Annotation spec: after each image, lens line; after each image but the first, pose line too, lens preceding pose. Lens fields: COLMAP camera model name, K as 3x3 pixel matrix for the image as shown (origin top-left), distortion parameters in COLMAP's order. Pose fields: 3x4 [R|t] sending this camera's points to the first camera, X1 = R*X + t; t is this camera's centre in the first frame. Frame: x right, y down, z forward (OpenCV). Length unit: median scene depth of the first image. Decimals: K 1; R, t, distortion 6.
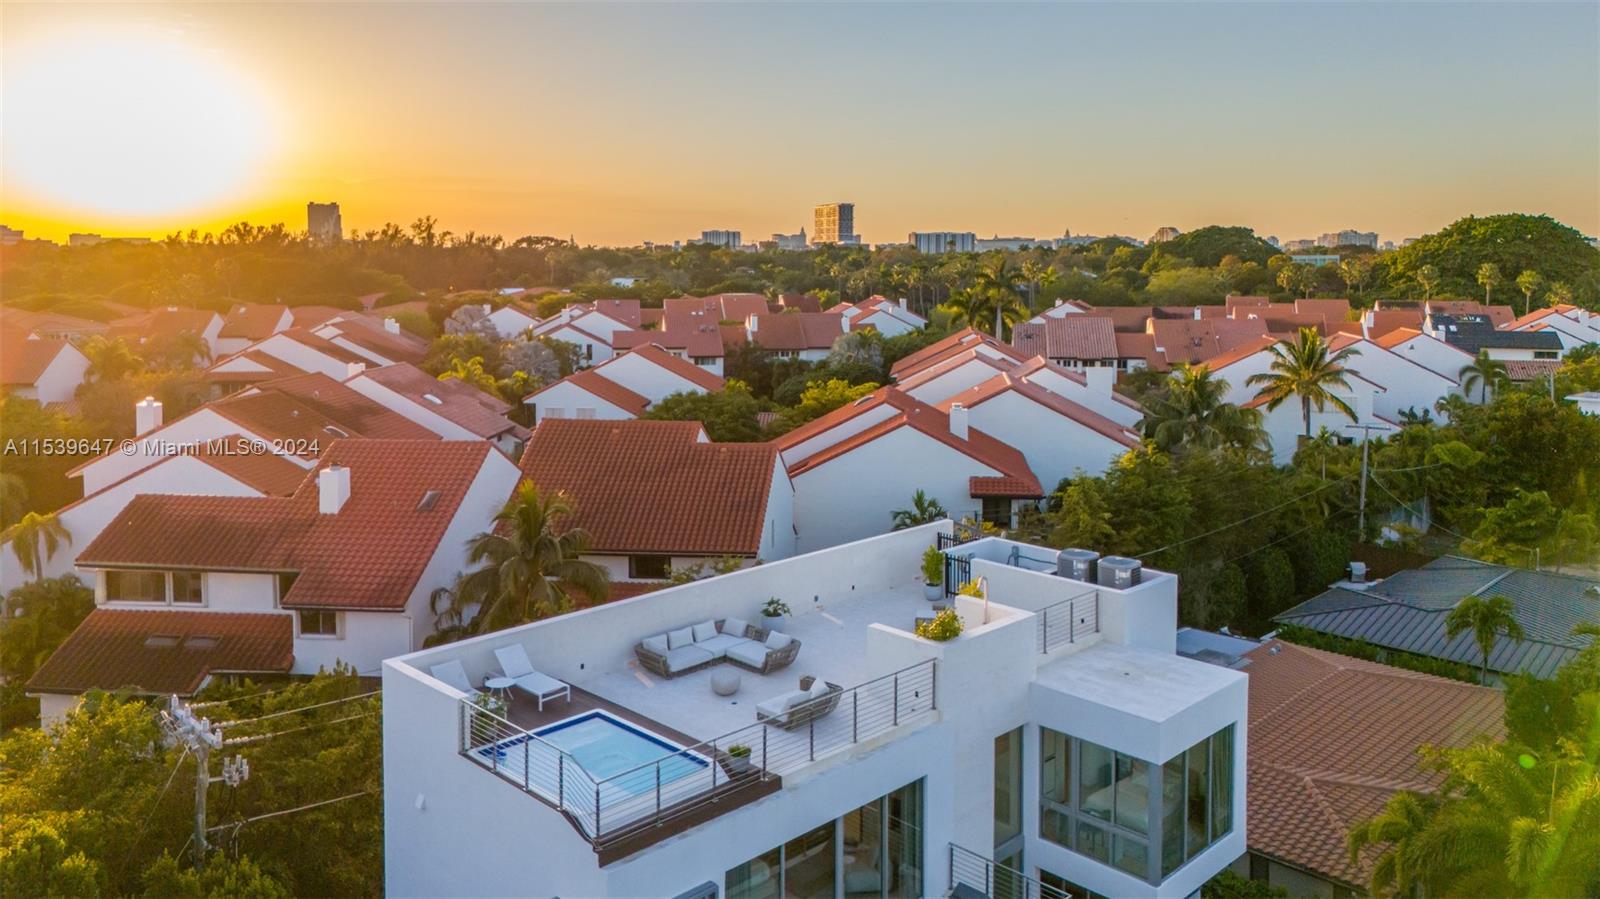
lens RADIAL K [[1188.1, 0, 793.2], [0, 1188.1, 441.1], [0, 0, 1]] dist [0.054349, -0.060593]
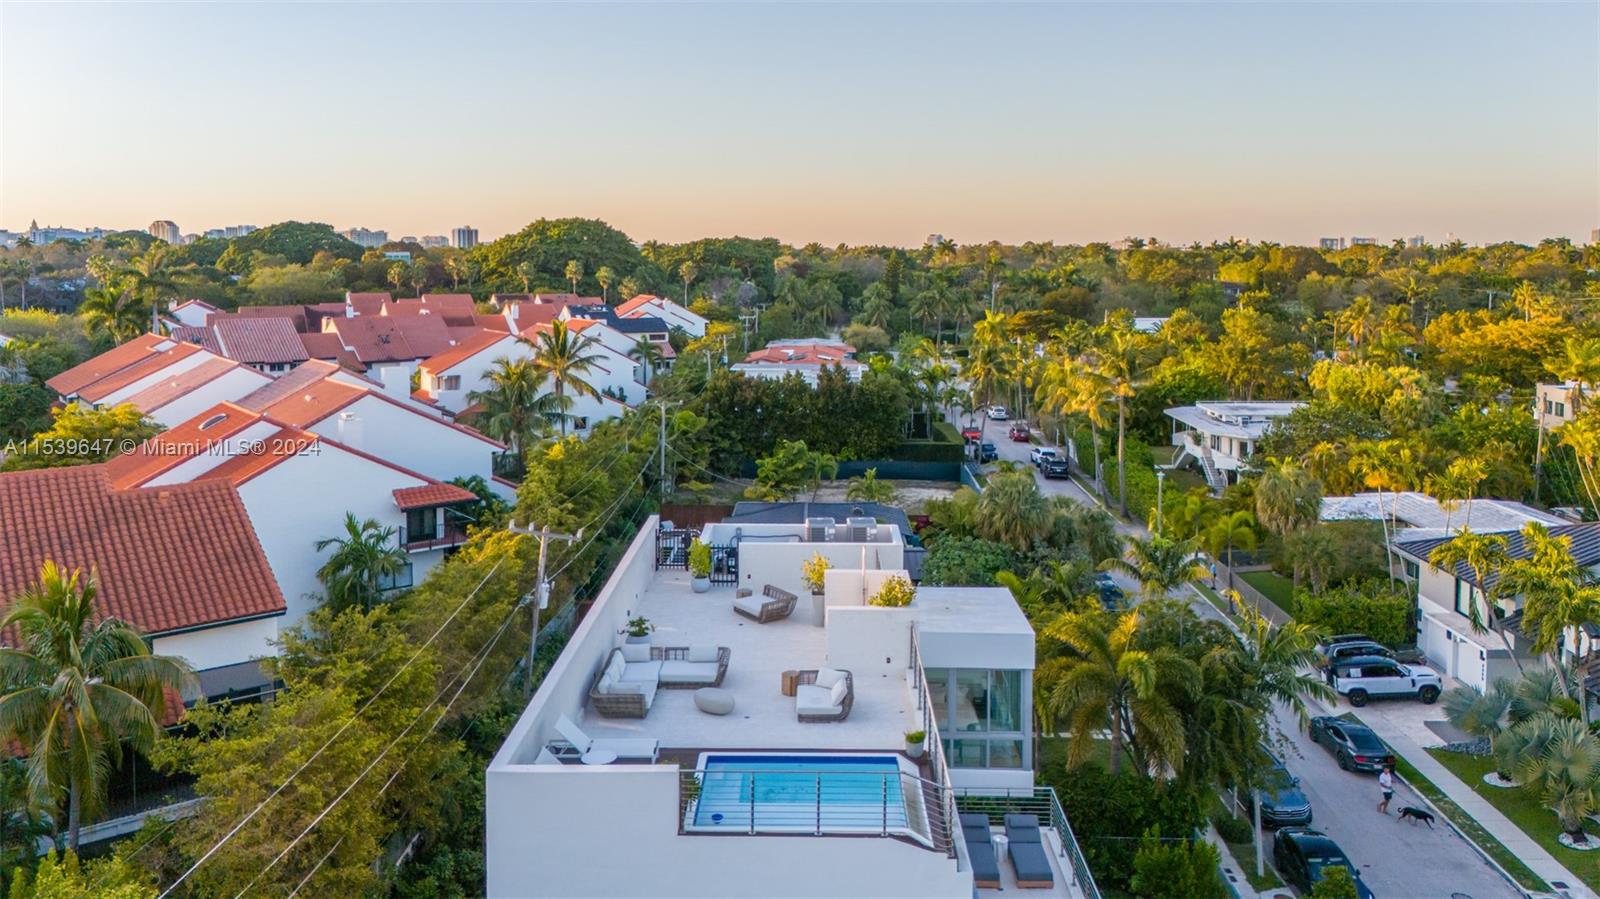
lens RADIAL K [[1188.1, 0, 815.1], [0, 1188.1, 449.5], [0, 0, 1]] dist [0.054349, -0.060593]
pose [[0.704349, -0.113885, 0.700659, -0.110741], [0.107203, 0.992791, 0.053601, -0.006659], [-0.701712, 0.037359, 0.711480, 0.045351]]
